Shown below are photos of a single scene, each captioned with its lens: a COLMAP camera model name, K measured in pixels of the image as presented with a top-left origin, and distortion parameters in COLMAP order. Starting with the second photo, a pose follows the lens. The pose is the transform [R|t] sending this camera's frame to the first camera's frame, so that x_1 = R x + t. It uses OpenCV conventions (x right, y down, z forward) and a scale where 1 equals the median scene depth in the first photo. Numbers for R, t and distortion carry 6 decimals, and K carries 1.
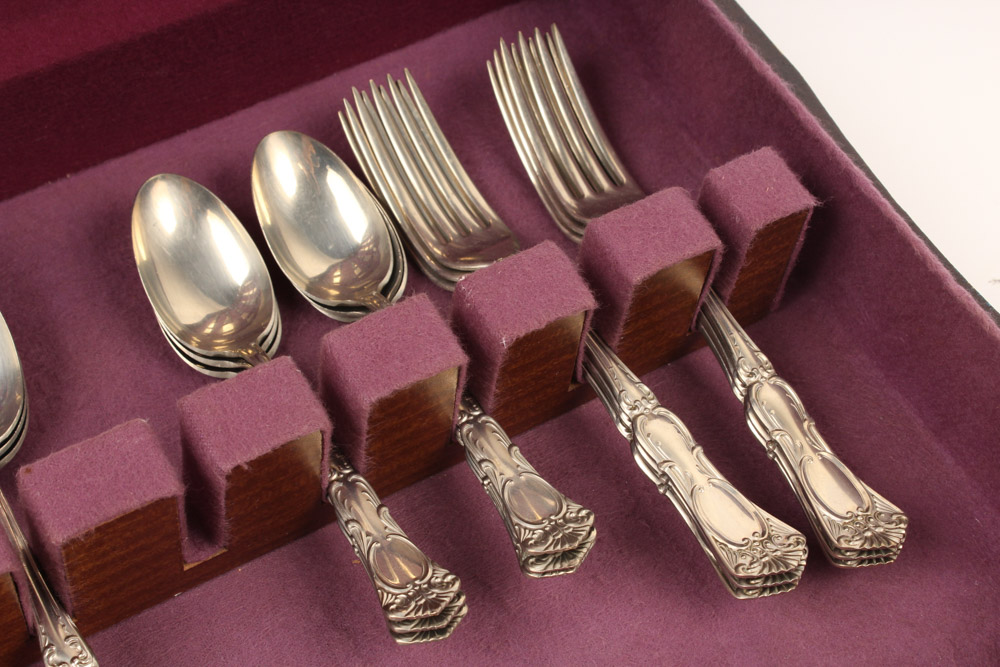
lens RADIAL K [[1770.1, 0, 500.0], [0, 1770.1, 333.5], [0, 0, 1]] dist [0.002182, -0.004361]
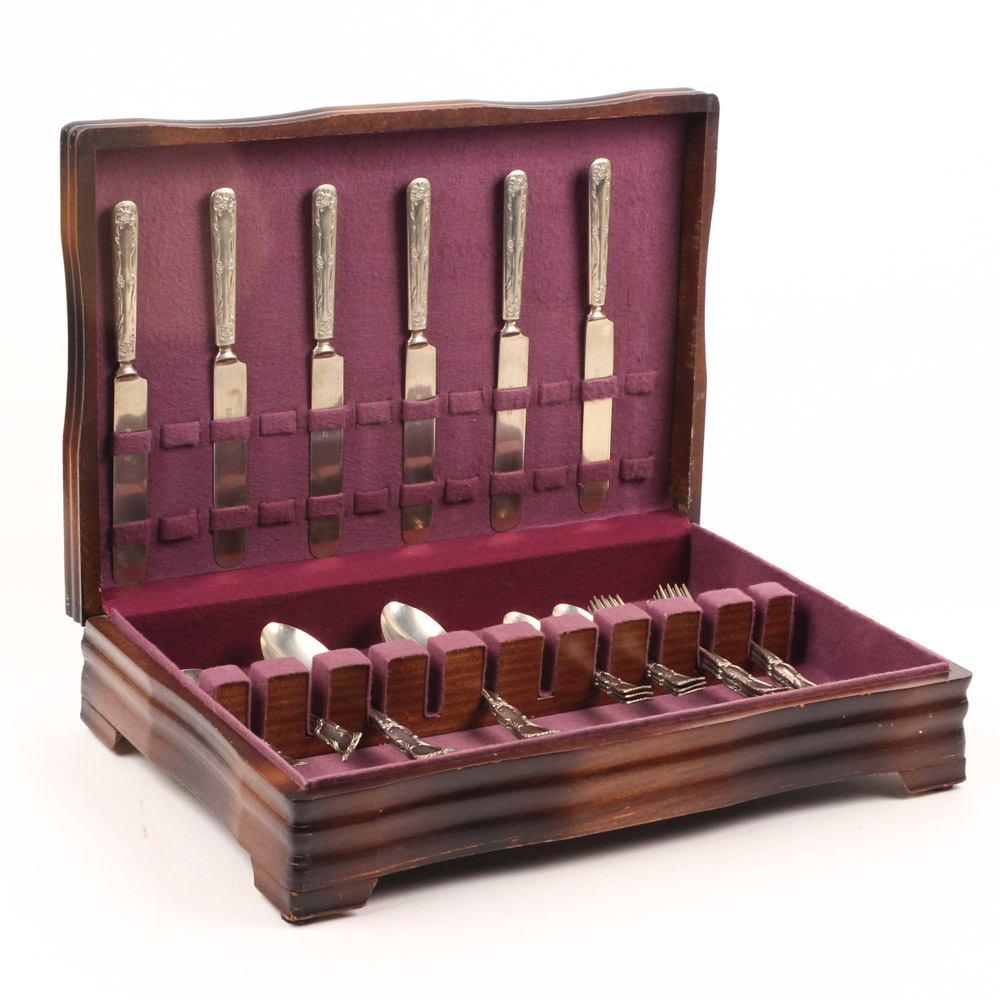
lens RADIAL K [[2695.6, 0, 500.0], [0, 2695.6, 500.0], [0, 0, 1]] dist [0.043346, 0.338449]
pose [[0.998922, -0.026349, -0.038229, -0.075881], [-0.001745, 0.801486, -0.598011, 2.000699], [0.046397, 0.597432, 0.800576, -2.004236]]
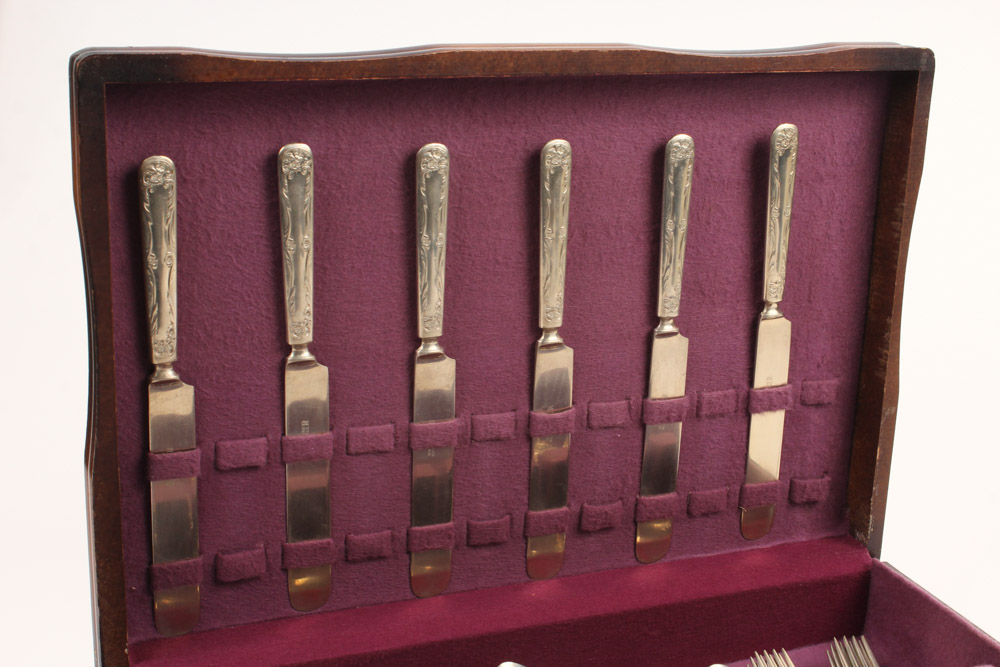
lens RADIAL K [[1511.7, 0, 500.0], [0, 1511.7, 333.5], [0, 0, 1]] dist [-0.032905, 0.068341]
pose [[0.988834, 0.011427, -0.148581, -0.129718], [-0.099798, 0.791226, -0.603326, 0.641719], [0.110667, 0.611417, 0.783532, -0.522984]]
